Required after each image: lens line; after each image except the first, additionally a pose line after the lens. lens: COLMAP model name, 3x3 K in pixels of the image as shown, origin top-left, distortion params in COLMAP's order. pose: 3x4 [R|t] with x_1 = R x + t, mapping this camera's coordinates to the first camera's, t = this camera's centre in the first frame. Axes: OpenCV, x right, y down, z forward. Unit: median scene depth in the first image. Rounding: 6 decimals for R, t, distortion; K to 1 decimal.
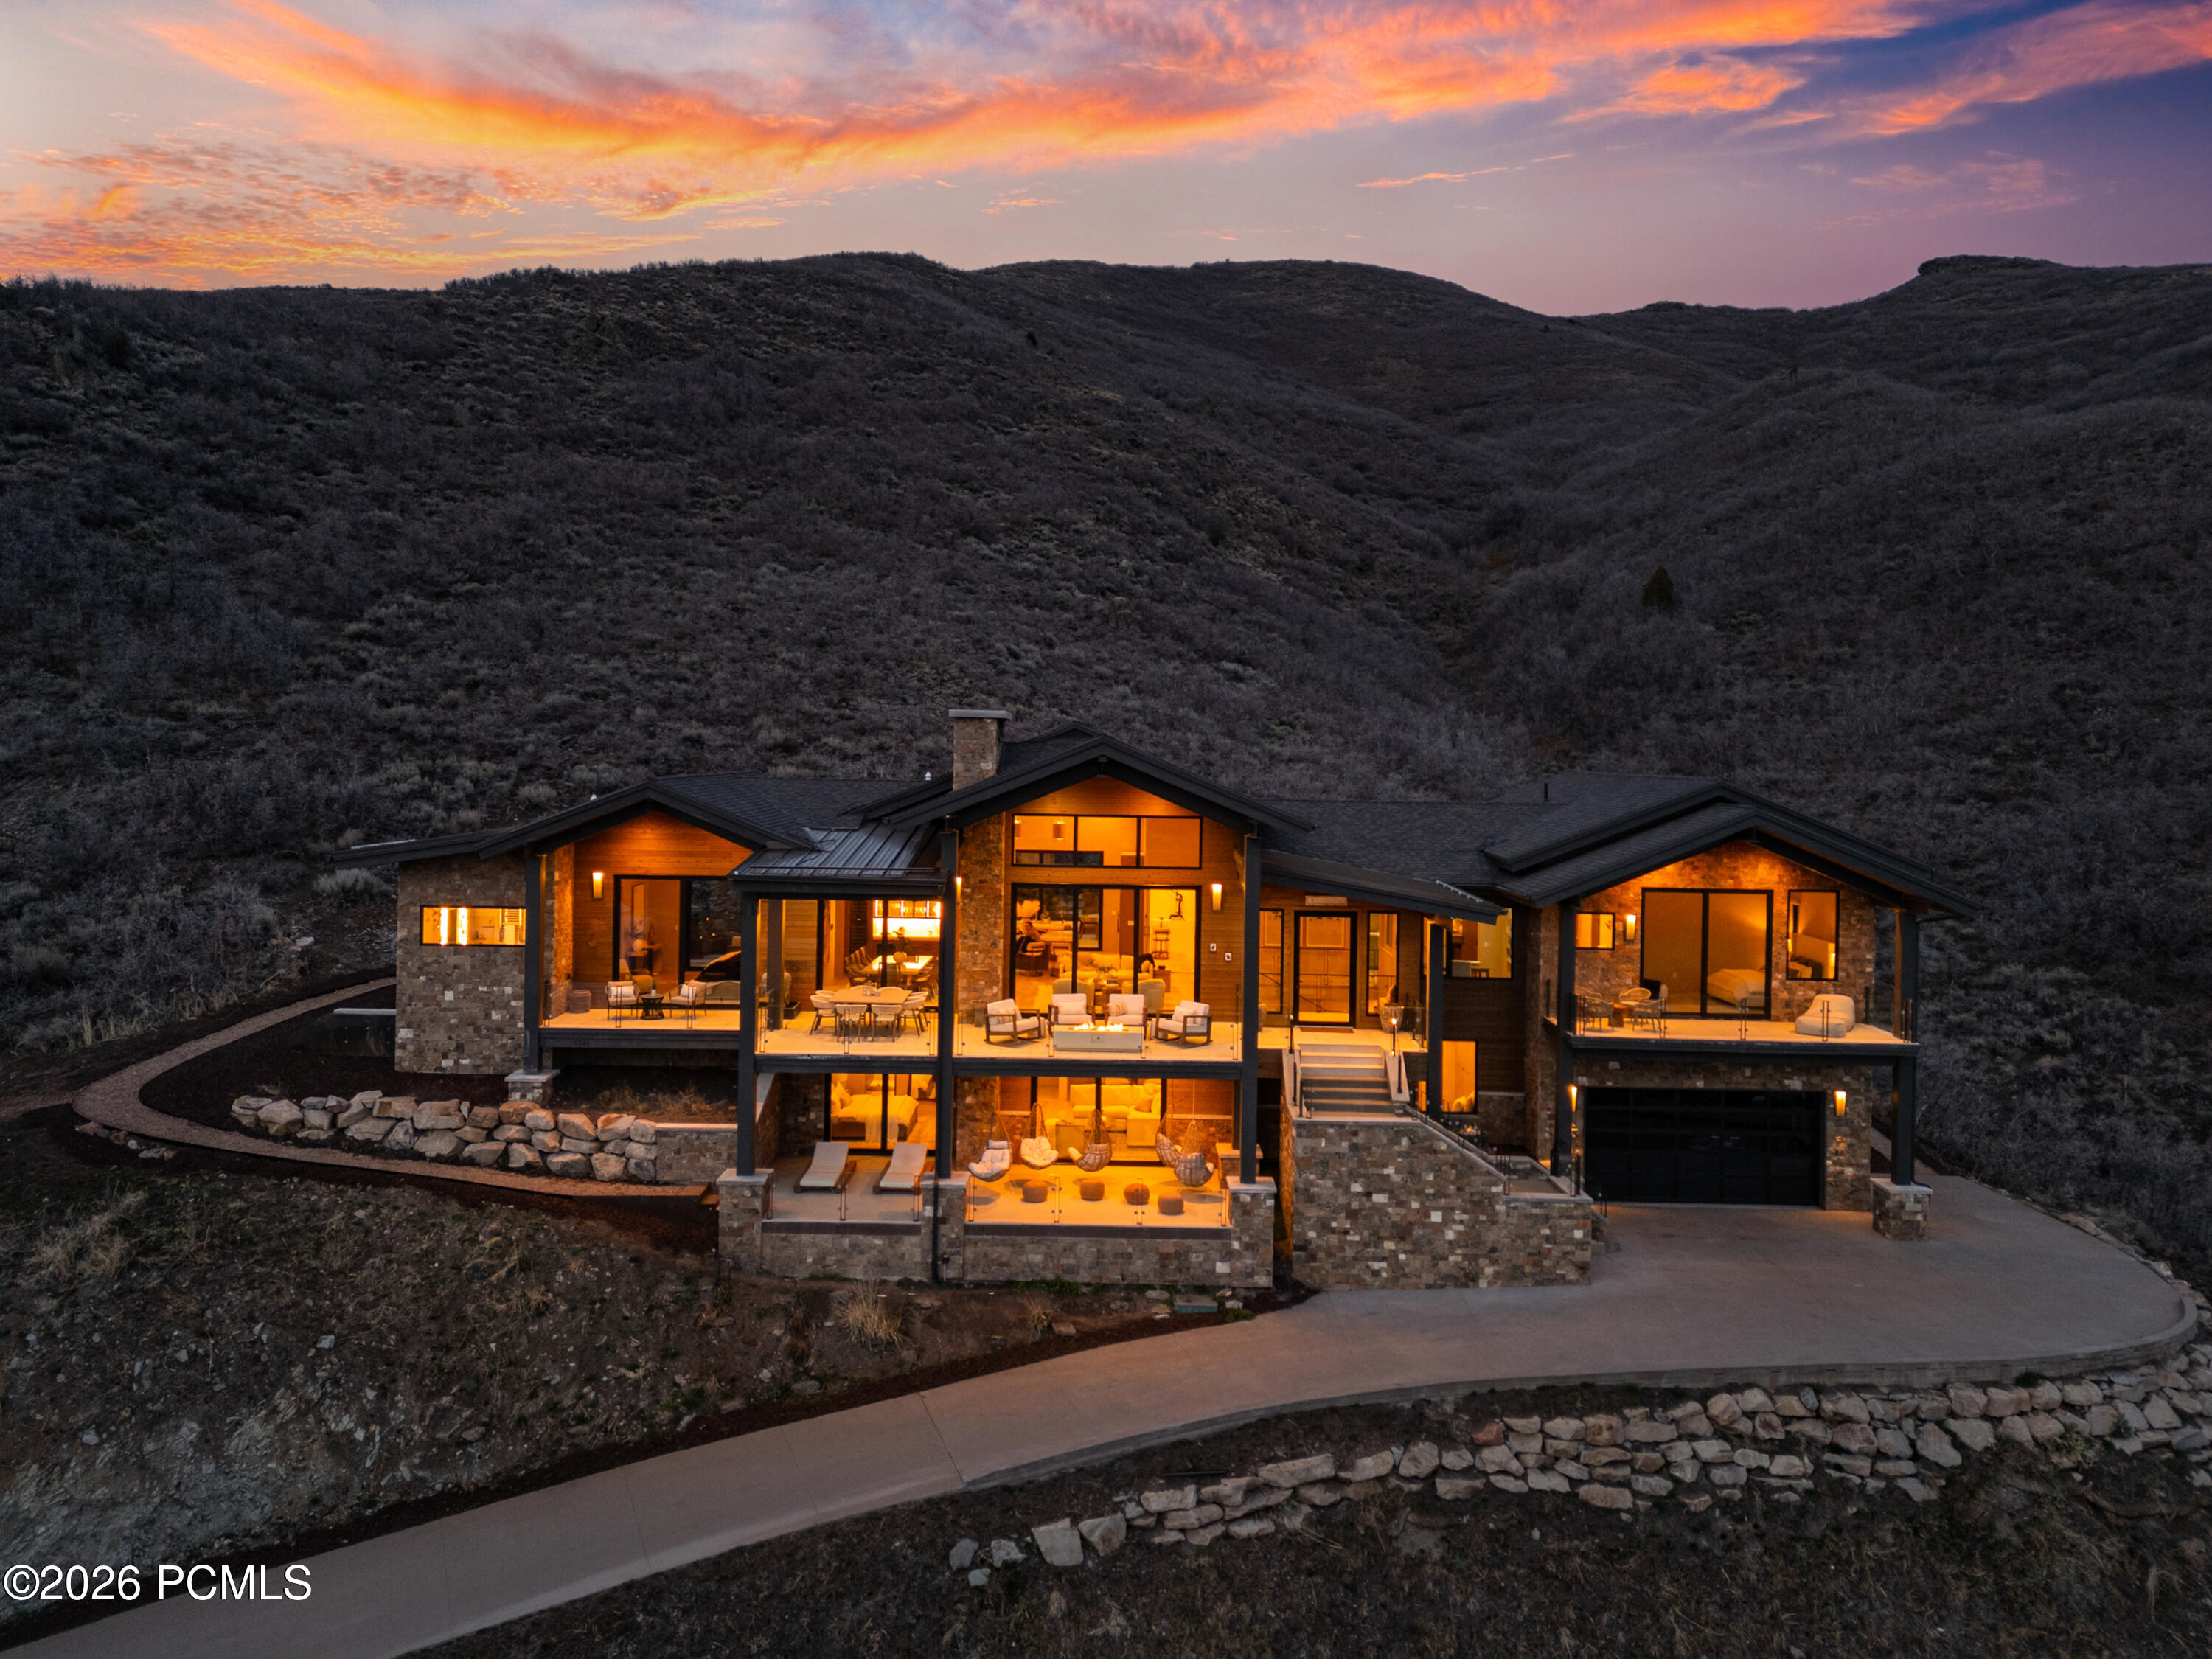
lens RADIAL K [[1631.7, 0, 1113.7], [0, 1631.7, 786.3], [0, 0, 1]] dist [0.078933, -0.066323]
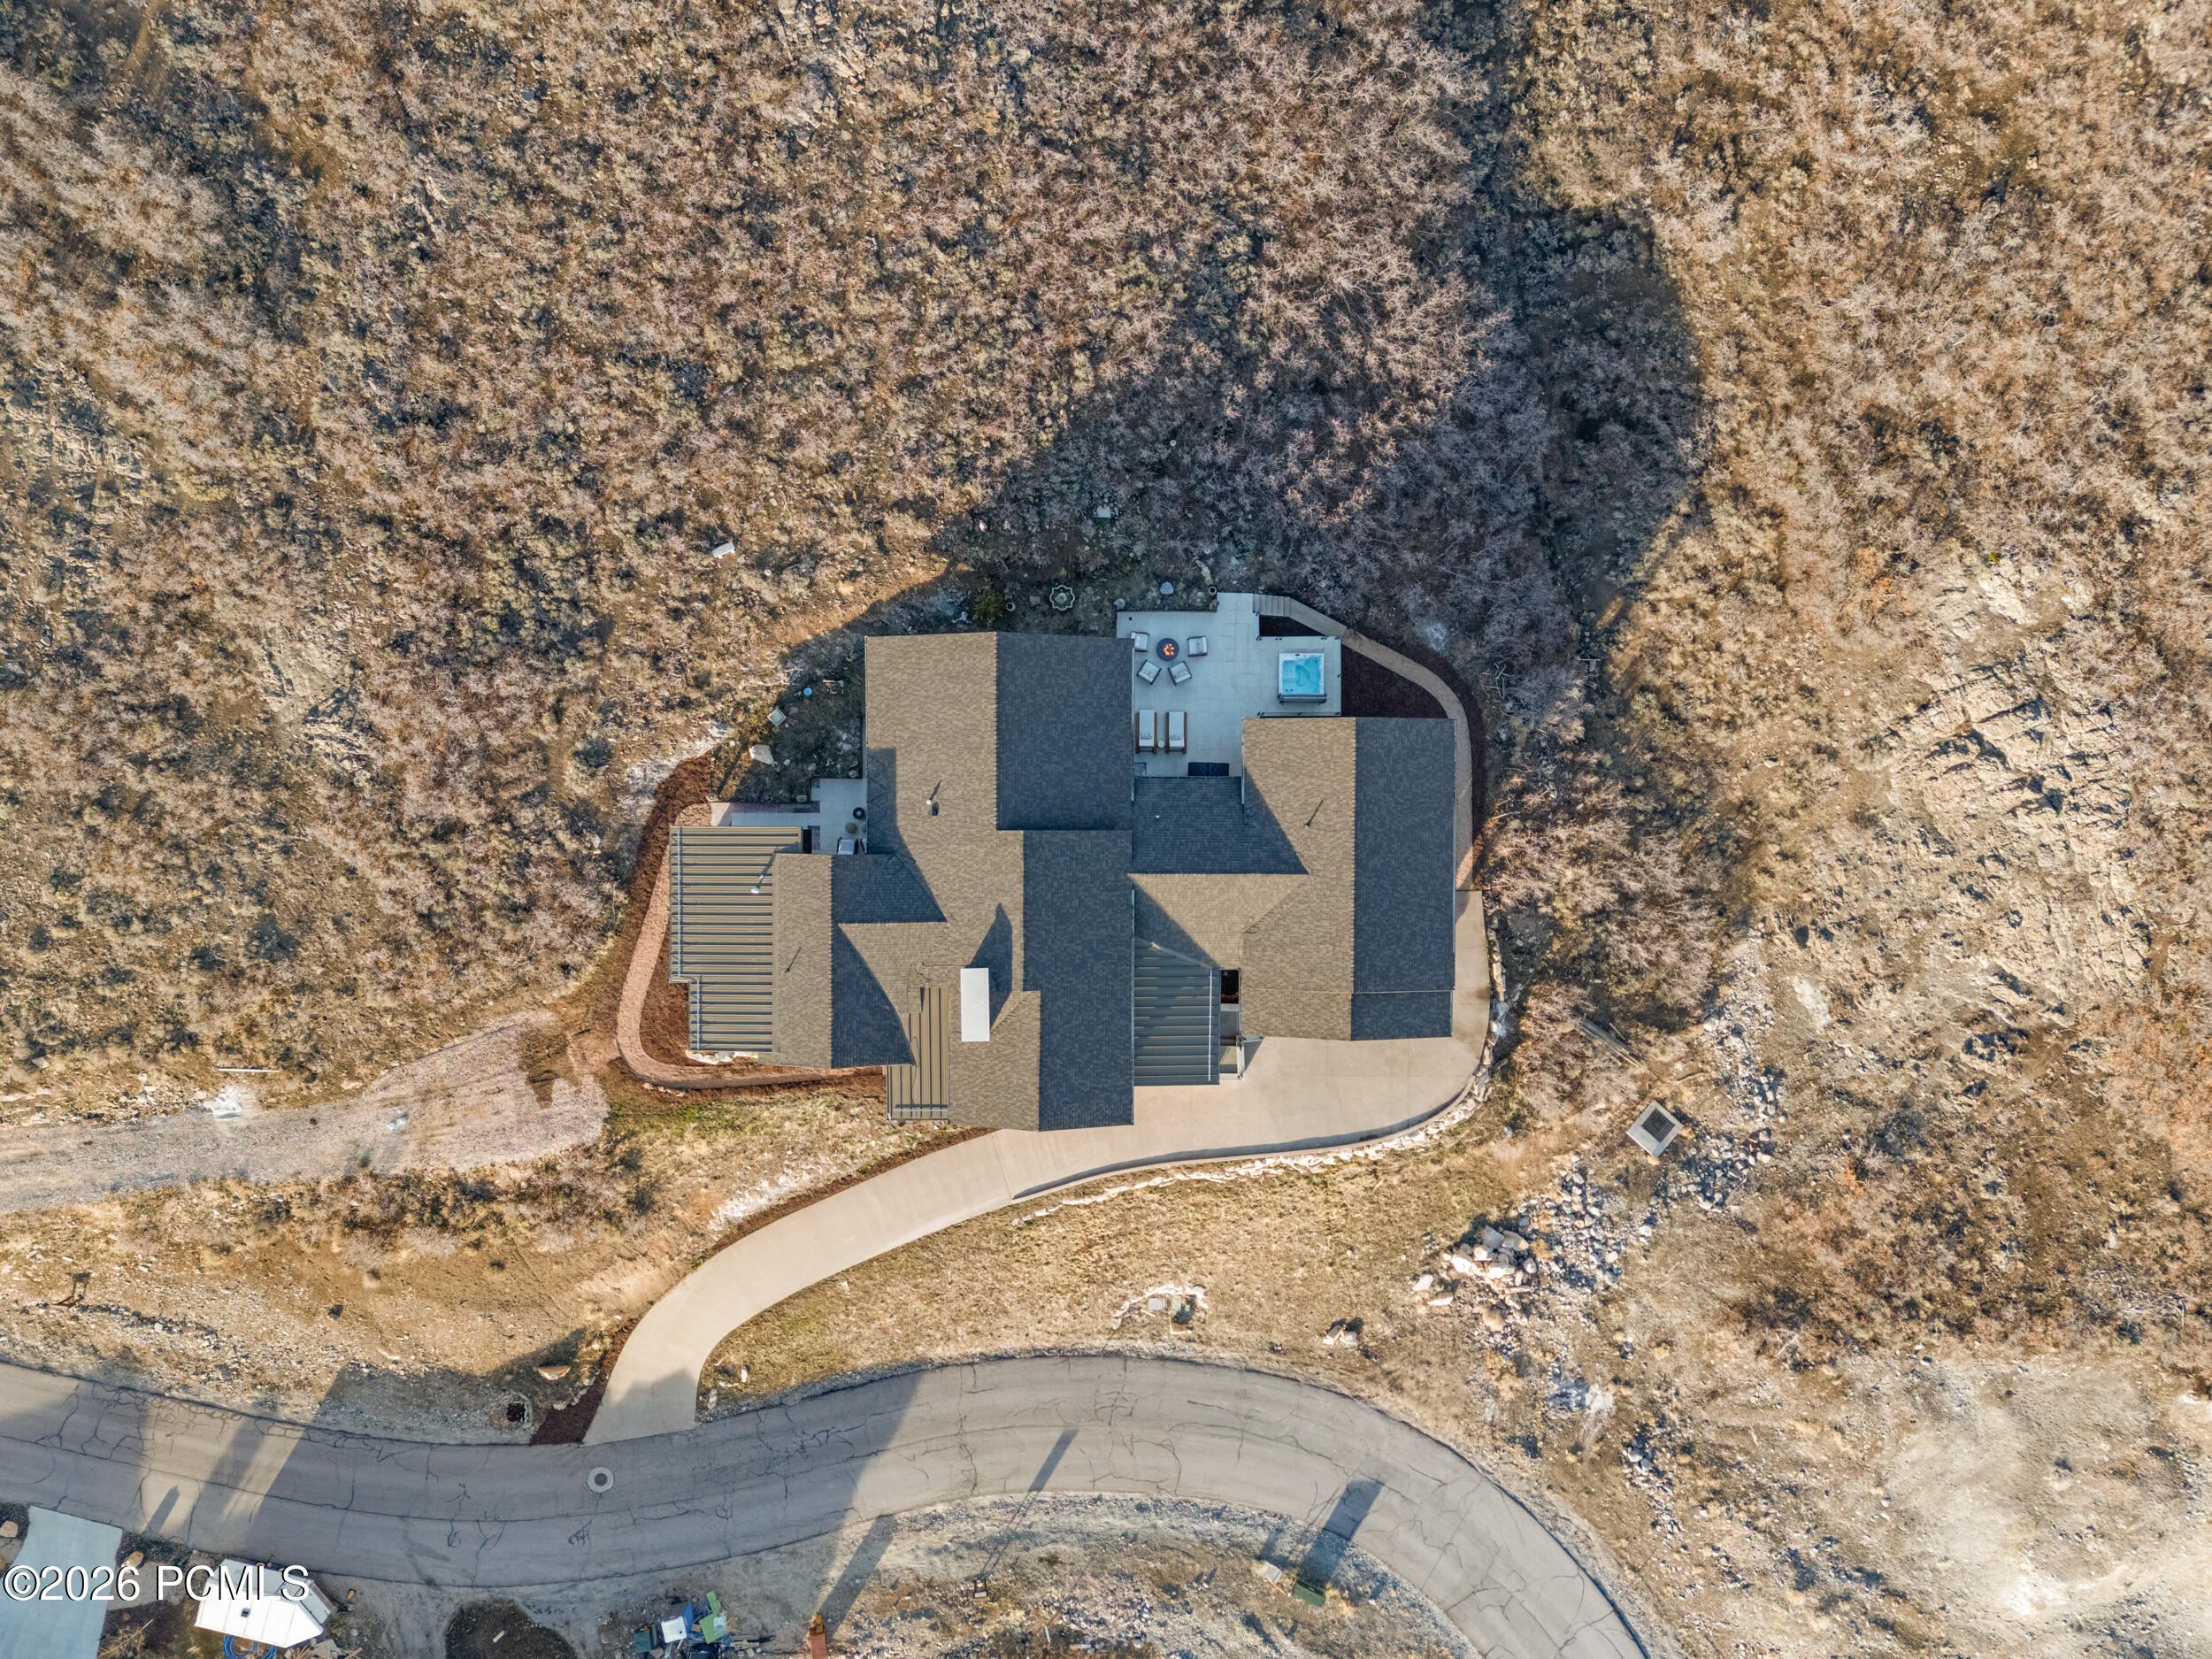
lens RADIAL K [[1631.7, 0, 1101.7], [0, 1631.7, 869.3], [0, 0, 1]] dist [0.078933, -0.066323]
pose [[0.999486, 0.001049, -0.032041, 0.151168], [0.032025, 0.012443, 0.999410, -2.244990], [0.001447, -0.999922, 0.012403, 1.290238]]
